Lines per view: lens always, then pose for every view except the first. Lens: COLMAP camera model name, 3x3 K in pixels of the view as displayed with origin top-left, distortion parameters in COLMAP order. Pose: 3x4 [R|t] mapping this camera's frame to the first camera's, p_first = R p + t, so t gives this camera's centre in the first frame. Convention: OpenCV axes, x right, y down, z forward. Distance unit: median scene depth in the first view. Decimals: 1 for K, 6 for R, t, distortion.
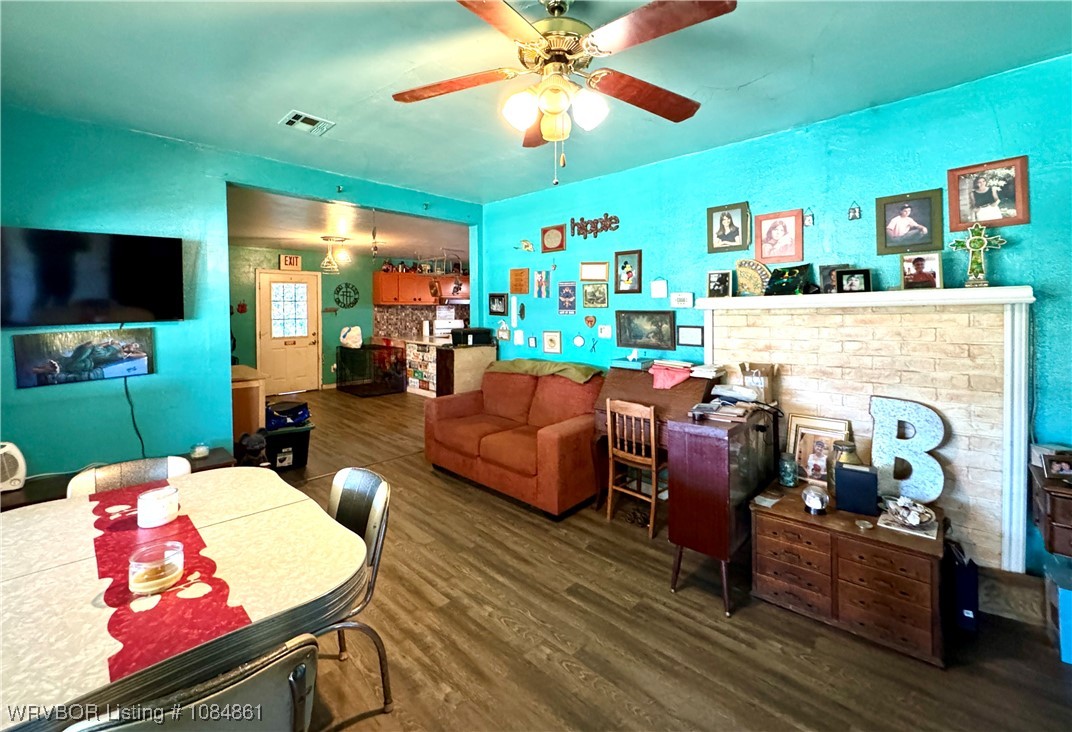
lens RADIAL K [[457.2, 0, 533.3], [0, 457.2, 315.4], [0, 0, 1]] dist [-0.000857, -0.000136]
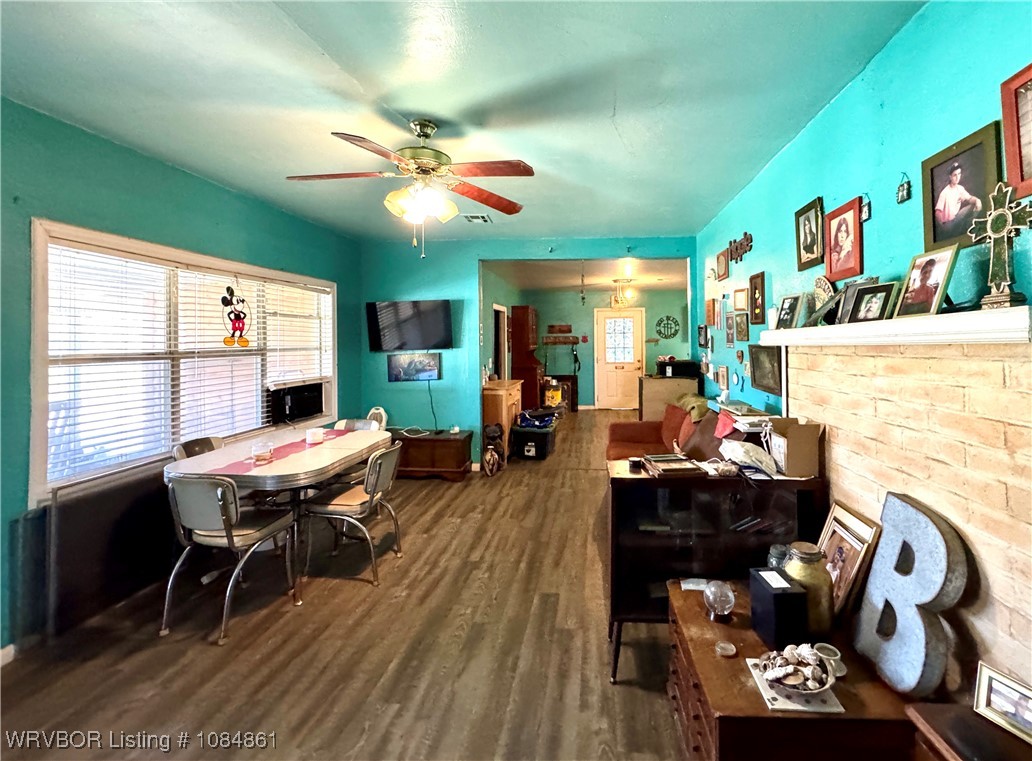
lens RADIAL K [[433.2, 0, 516.6], [0, 433.2, 333.4], [0, 0, 1]] dist [0.000317, 0.000010]
pose [[0.643726, -0.011881, -0.765164, 0.847263], [-0.007080, 0.999744, -0.021479, -0.018257], [0.765223, 0.019244, 0.643478, 0.242830]]
